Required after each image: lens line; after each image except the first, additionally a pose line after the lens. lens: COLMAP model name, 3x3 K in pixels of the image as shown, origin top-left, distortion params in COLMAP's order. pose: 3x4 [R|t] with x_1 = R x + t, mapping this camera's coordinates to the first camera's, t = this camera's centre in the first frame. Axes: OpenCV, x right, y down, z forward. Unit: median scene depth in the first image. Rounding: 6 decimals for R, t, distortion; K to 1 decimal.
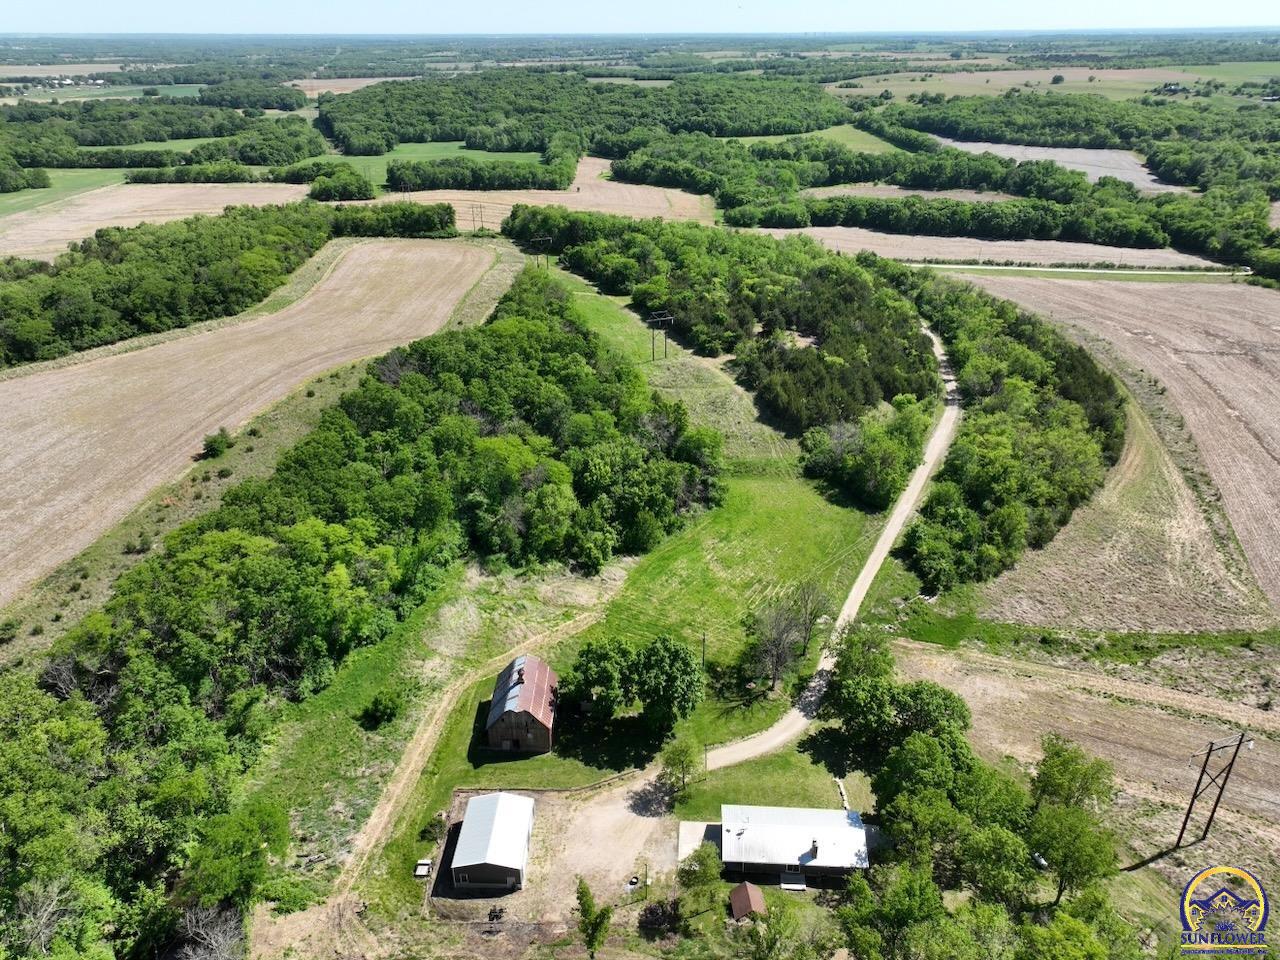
lens RADIAL K [[899.9, 0, 645.1], [0, 899.9, 471.0], [0, 0, 1]] dist [-0.000021, 0.019719]
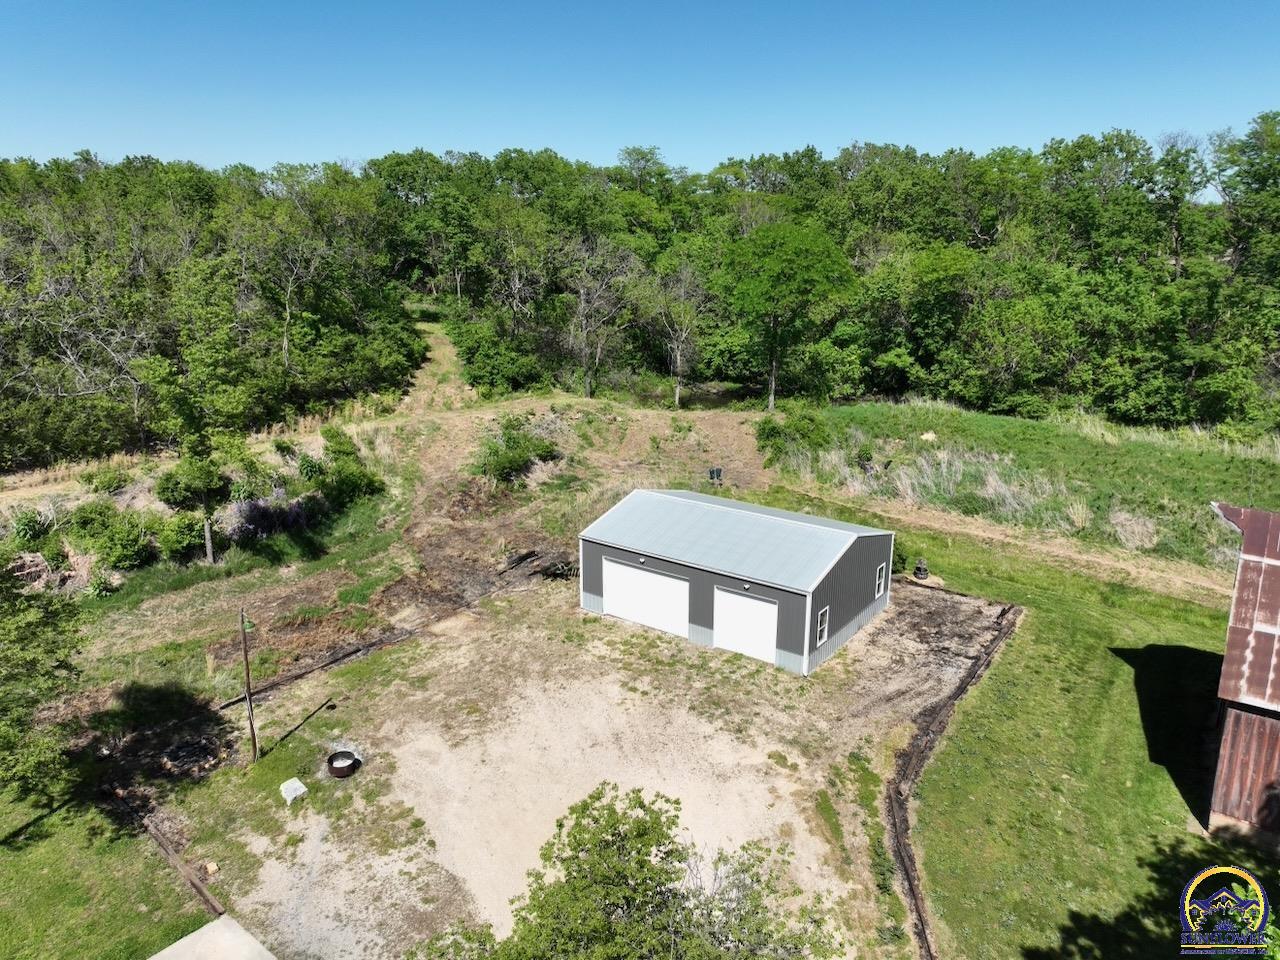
lens RADIAL K [[899.9, 0, 645.1], [0, 899.9, 471.0], [0, 0, 1]] dist [-0.000021, 0.019719]
pose [[-0.563100, 0.220073, -0.796547, 0.113447], [-0.360668, 0.801796, 0.476489, 0.211309], [0.743530, 0.555600, -0.372118, 1.004031]]
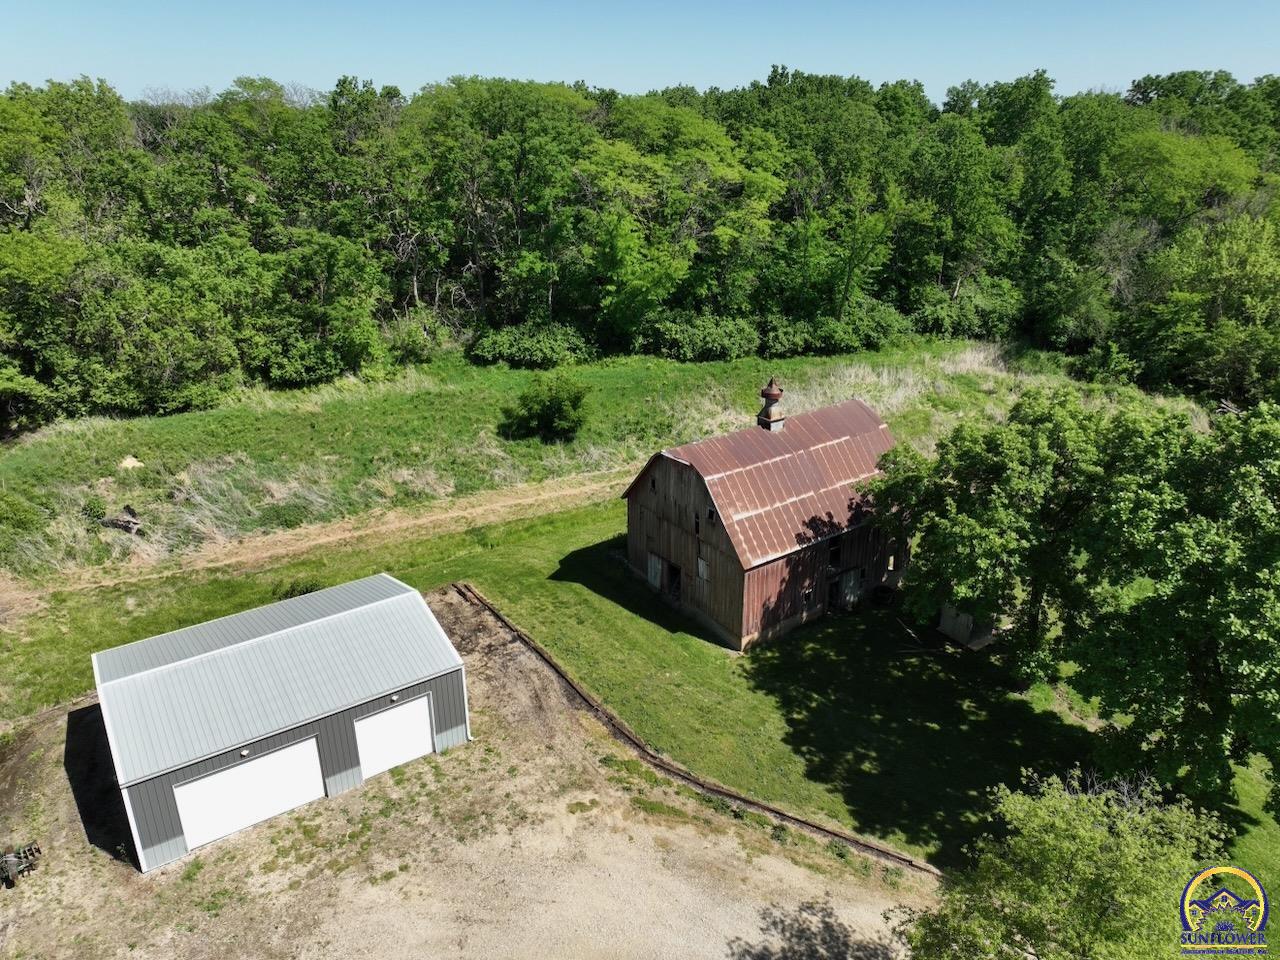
lens RADIAL K [[899.9, 0, 645.1], [0, 899.9, 471.0], [0, 0, 1]] dist [-0.000021, 0.019719]
pose [[0.592913, 0.302787, -0.746173, 0.092992], [-0.355992, 0.929710, 0.094391, 0.253347], [0.722305, 0.209666, 0.659027, 0.812961]]
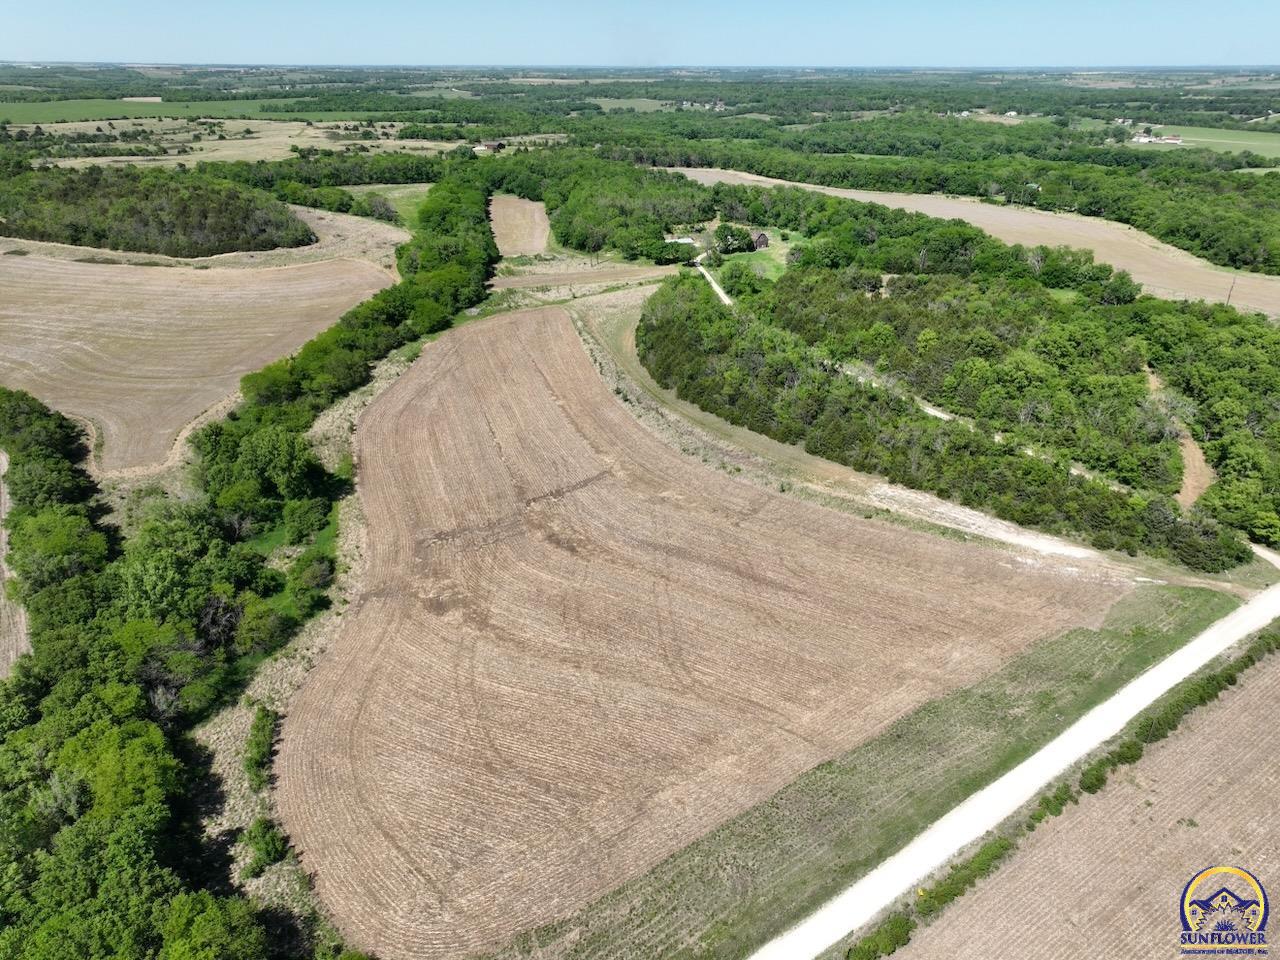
lens RADIAL K [[899.9, 0, 645.1], [0, 899.9, 471.0], [0, 0, 1]] dist [-0.000021, 0.019719]
pose [[-0.851694, 0.216801, -0.477090, 2.433128], [-0.231456, 0.661167, 0.713643, -1.804907], [0.470155, 0.718231, -0.512932, 3.688745]]
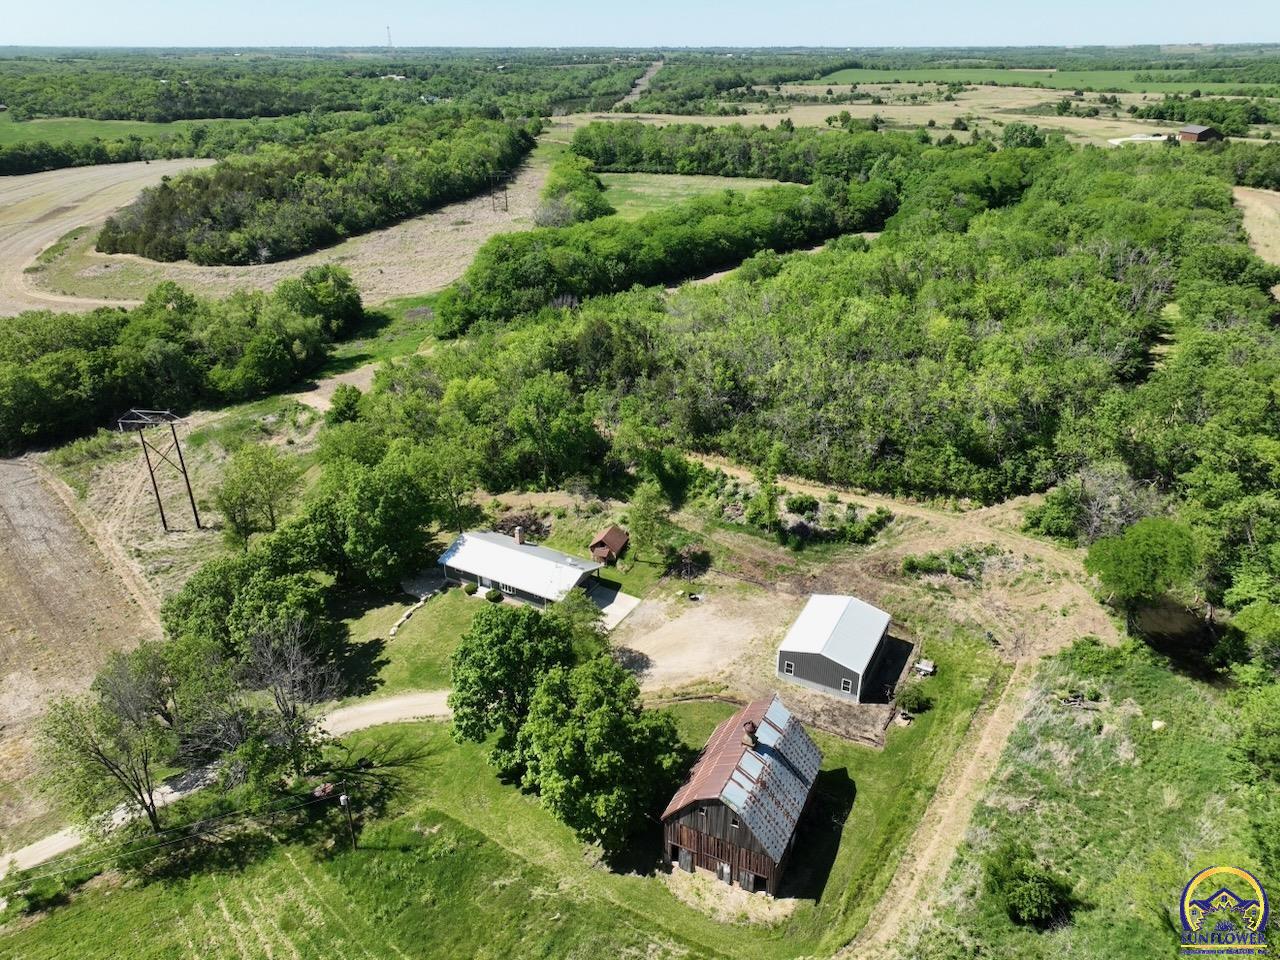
lens RADIAL K [[899.9, 0, 645.1], [0, 899.9, 471.0], [0, 0, 1]] dist [-0.000021, 0.019719]
pose [[-0.896541, -0.182473, 0.403631, -0.288333], [0.201295, 0.643860, 0.738190, -0.294370], [-0.394582, 0.743066, -0.540516, 1.285954]]
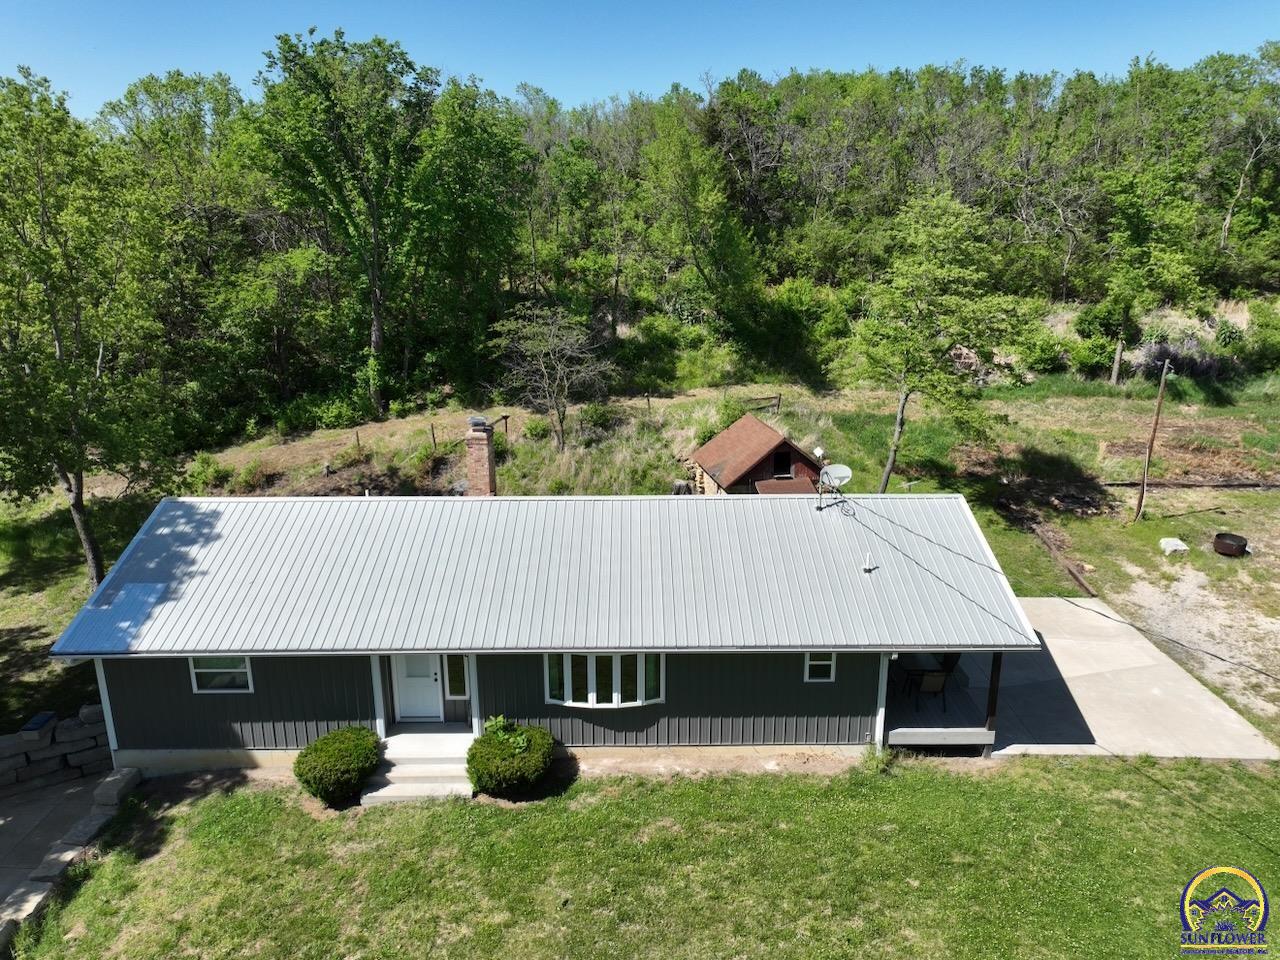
lens RADIAL K [[899.9, 0, 645.1], [0, 899.9, 471.0], [0, 0, 1]] dist [-0.000021, 0.019719]
pose [[-0.997460, 0.020774, -0.068129, 0.148405], [-0.029866, 0.746378, 0.664852, 0.251792], [0.064662, 0.665198, -0.743862, 1.046217]]
